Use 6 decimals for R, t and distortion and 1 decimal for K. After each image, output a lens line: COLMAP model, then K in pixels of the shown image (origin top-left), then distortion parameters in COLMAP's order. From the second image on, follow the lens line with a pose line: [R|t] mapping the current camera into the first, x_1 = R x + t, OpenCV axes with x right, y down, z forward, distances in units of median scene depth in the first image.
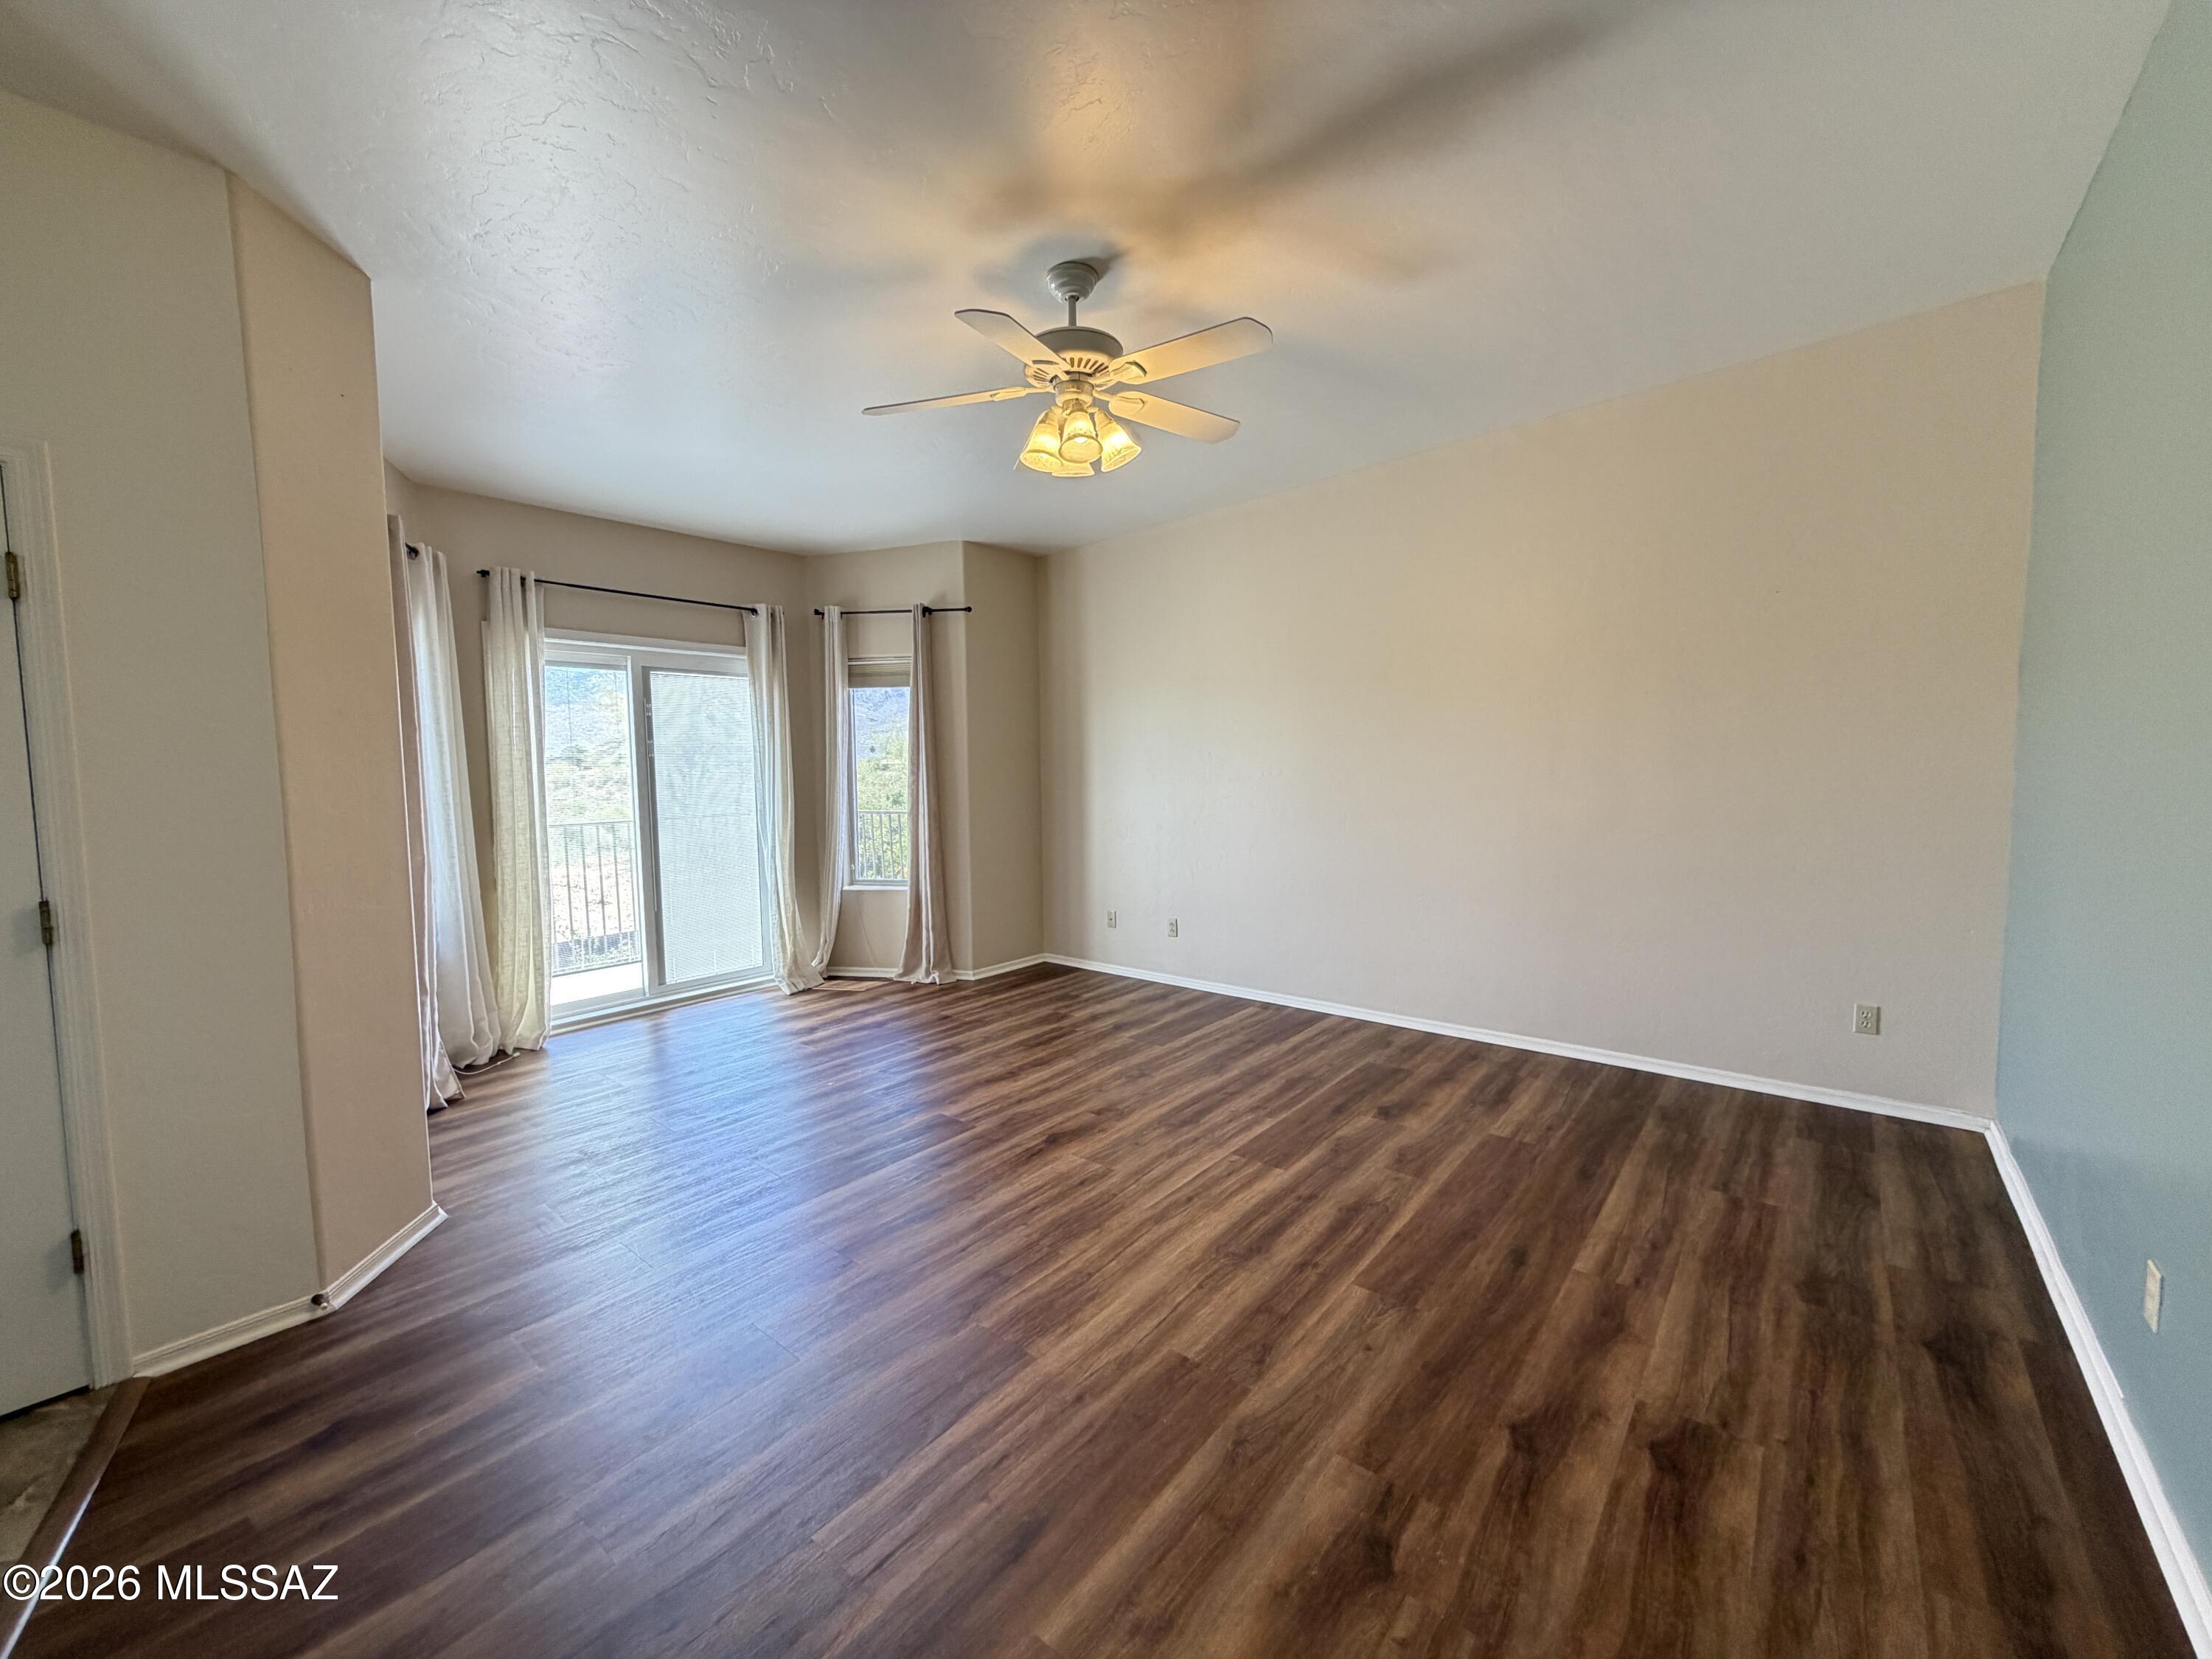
lens RADIAL K [[886.6, 0, 1100.5], [0, 886.6, 830.5], [0, 0, 1]] dist [0.002434, -0.000212]
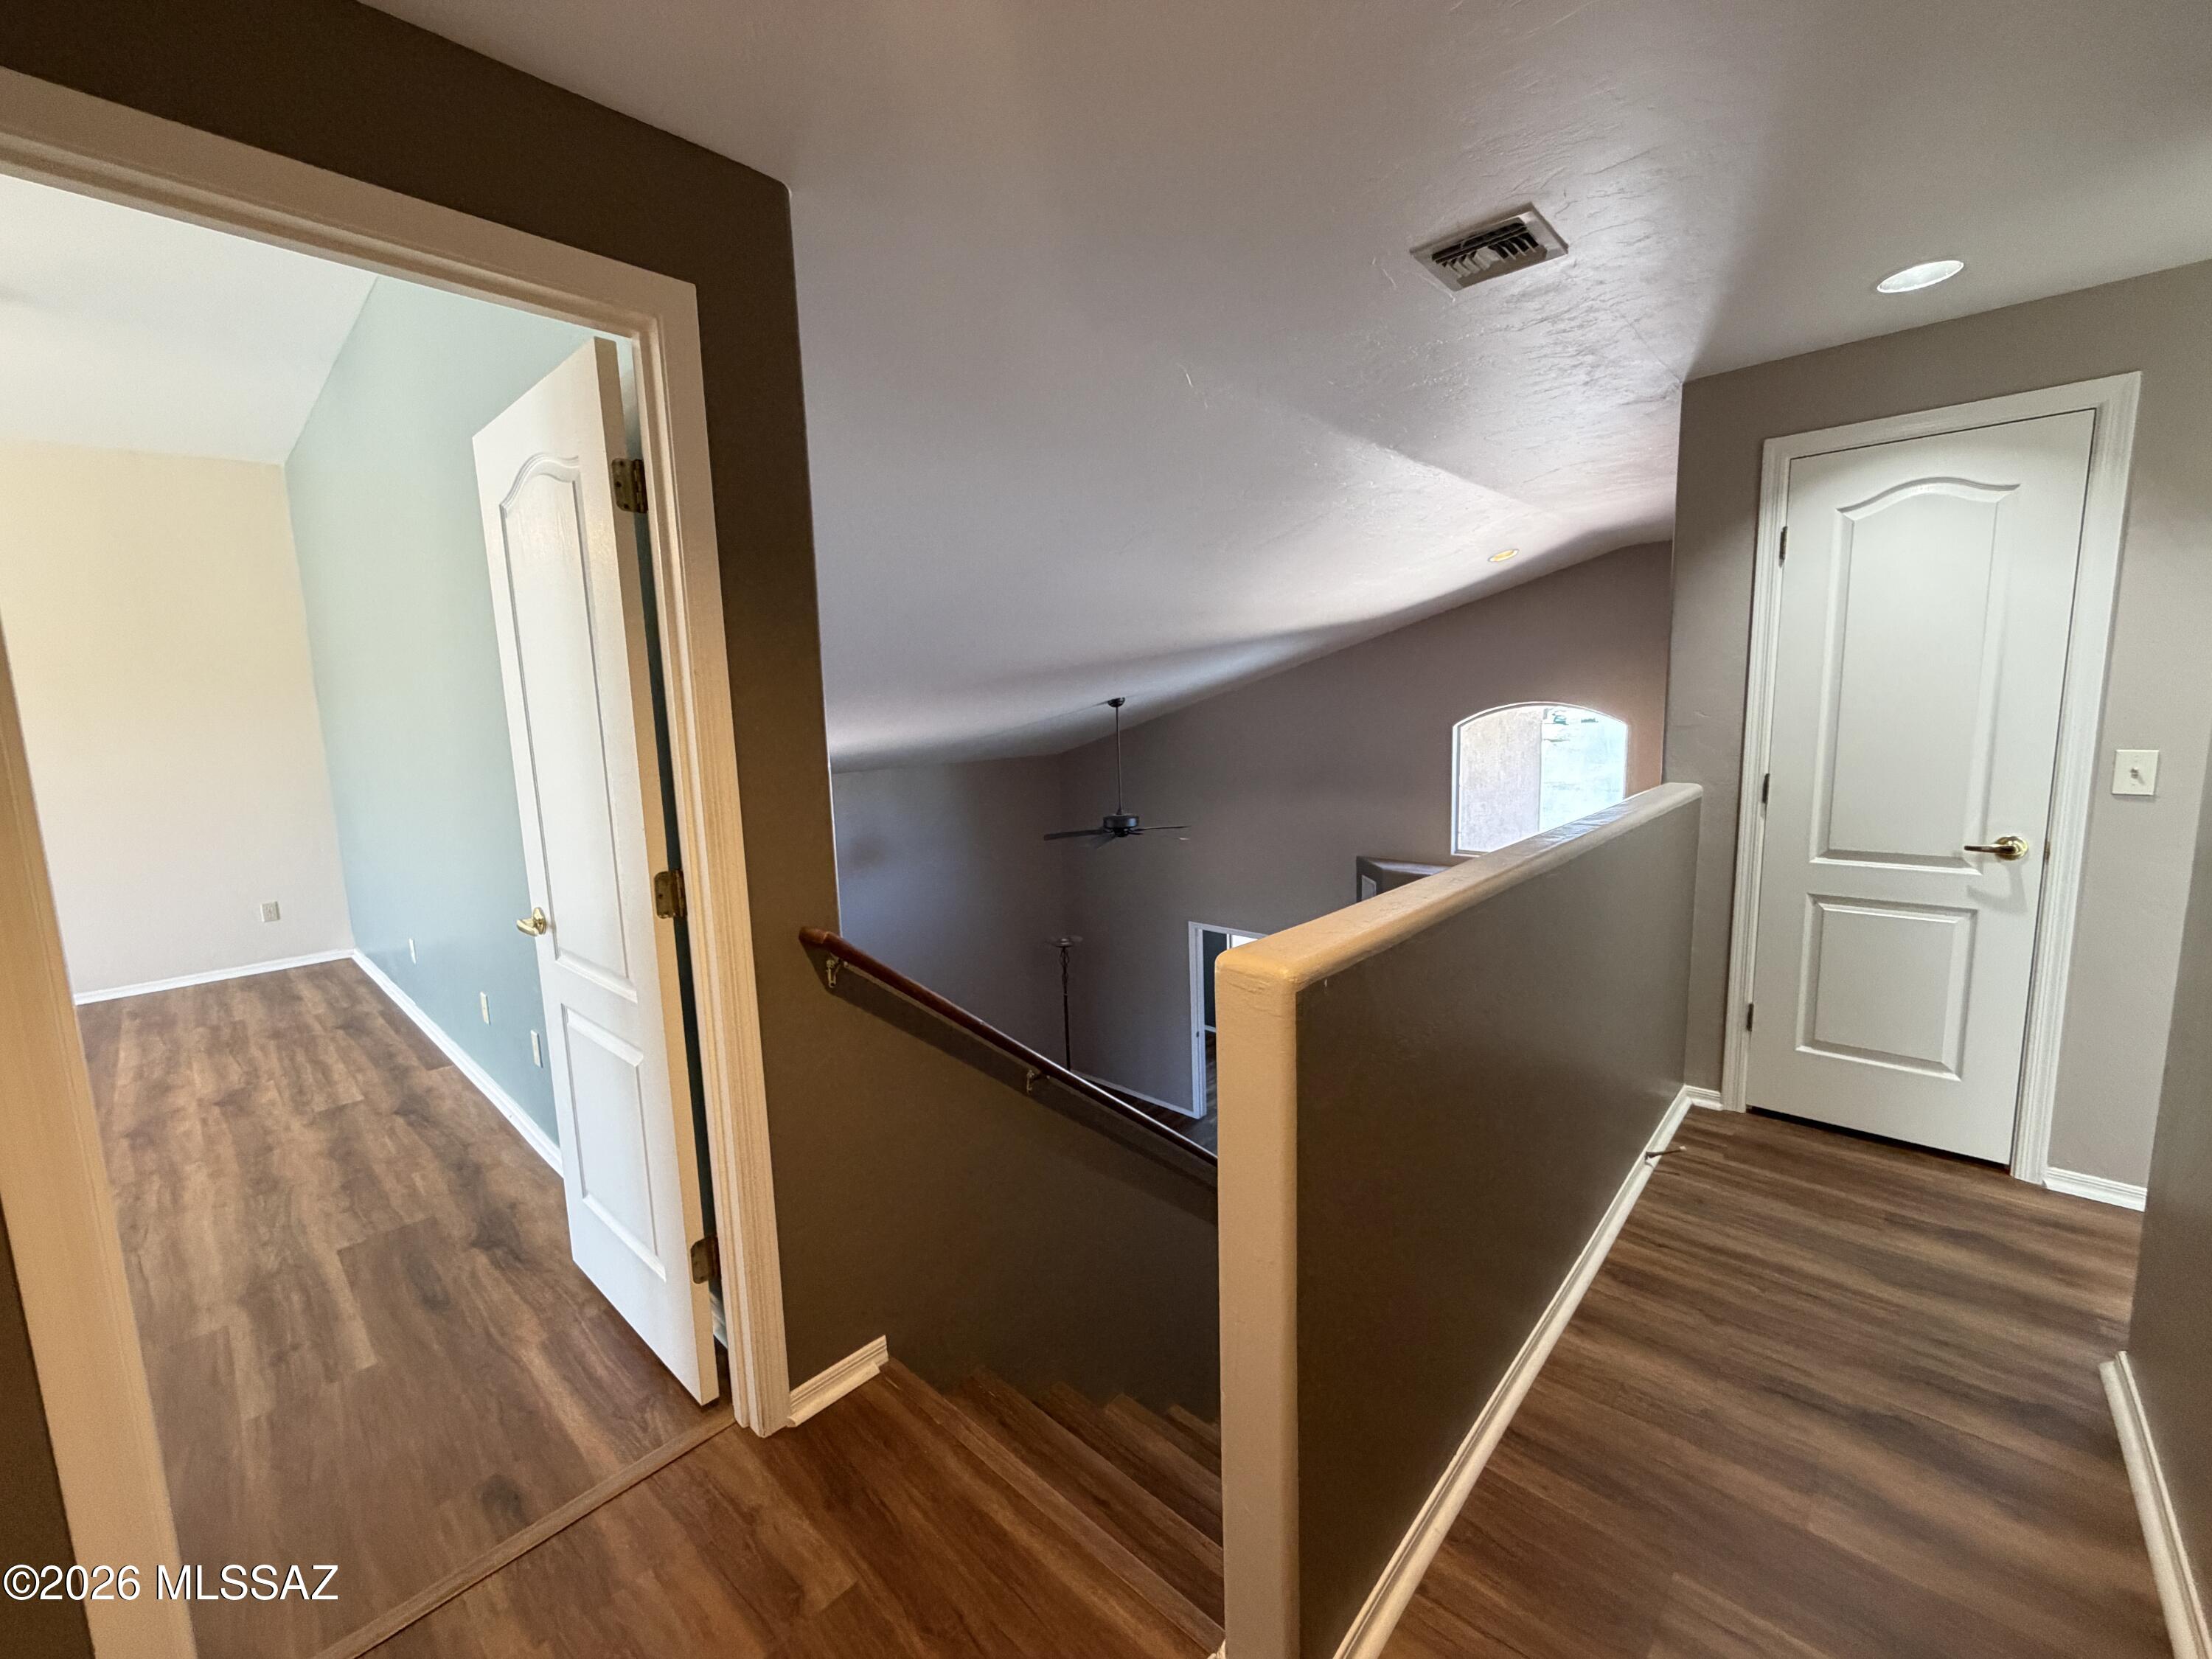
lens RADIAL K [[886.6, 0, 1114.3], [0, 886.6, 835.8], [0, 0, 1]] dist [0.002434, -0.000212]
pose [[0.055452, -0.123256, 0.990824, -0.813275], [0.107668, 0.987303, 0.116792, 0.077334], [-0.992639, 0.100203, 0.068018, -0.824566]]
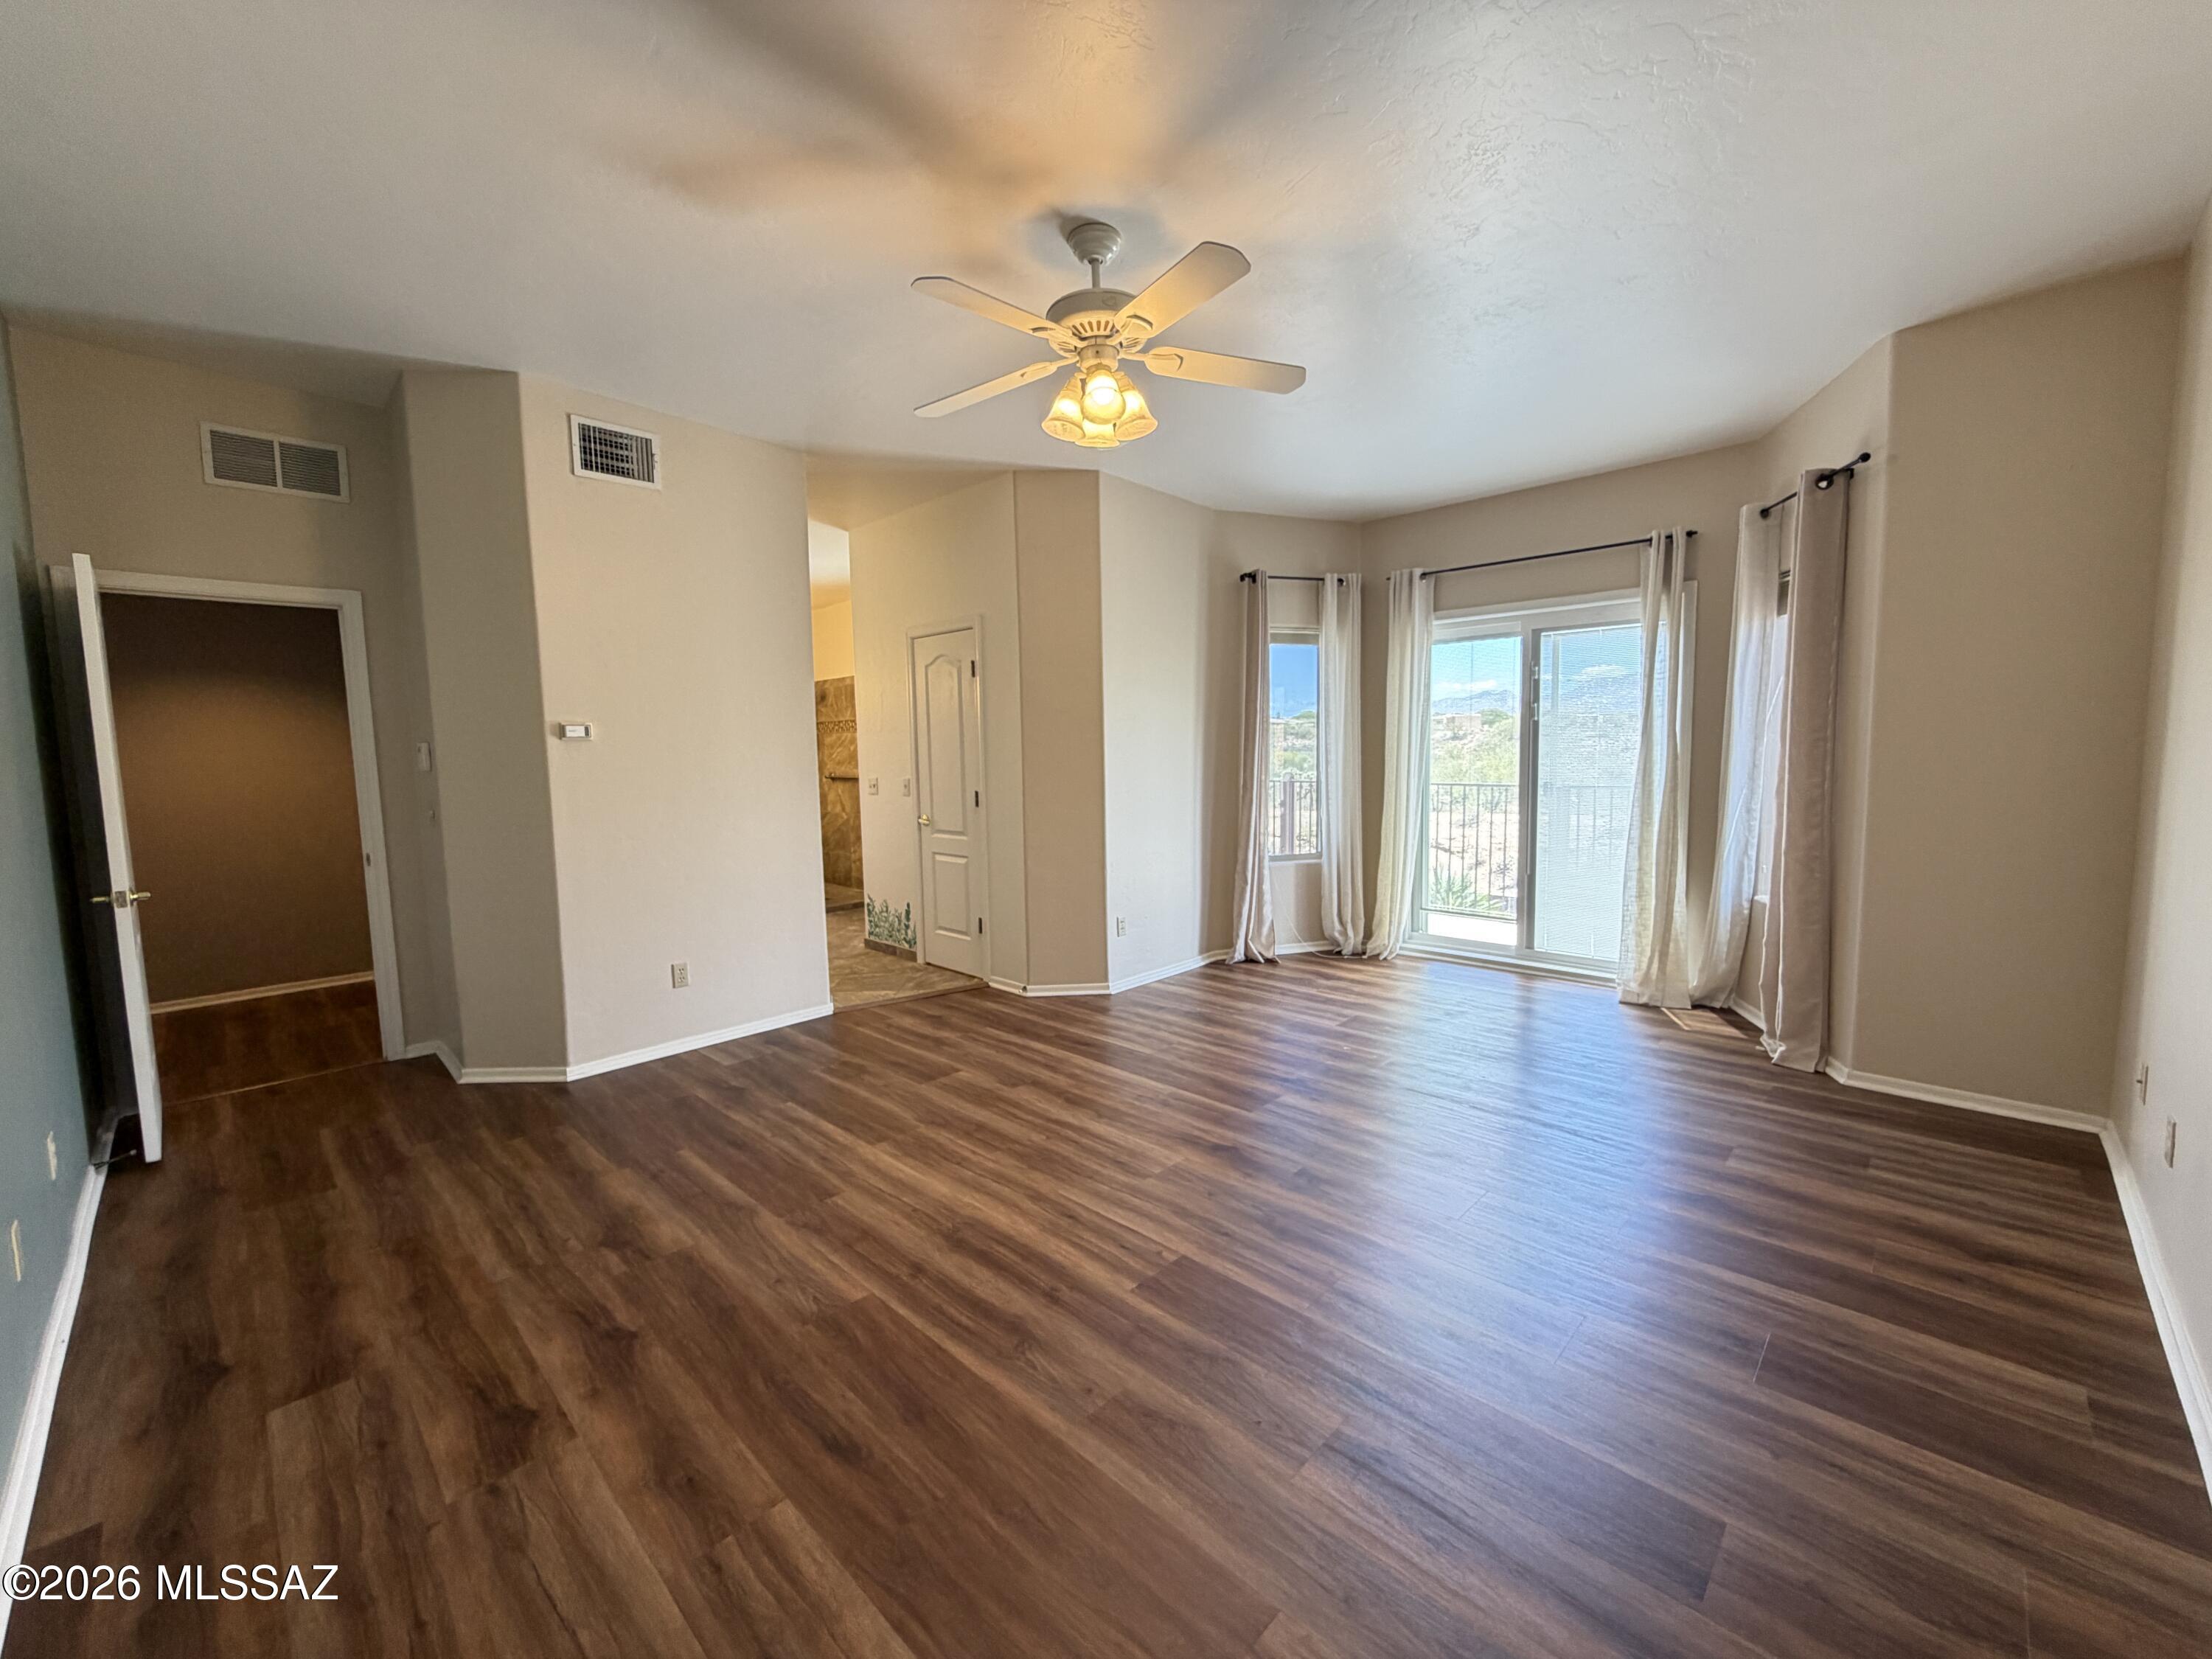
lens RADIAL K [[886.6, 0, 1097.2], [0, 886.6, 830.0], [0, 0, 1]] dist [0.002434, -0.000212]
pose [[-0.088002, 0.109707, -0.990061, 1.114687], [-0.054064, 0.991926, 0.114719, -0.101414], [0.994652, 0.063622, -0.081360, 1.245761]]
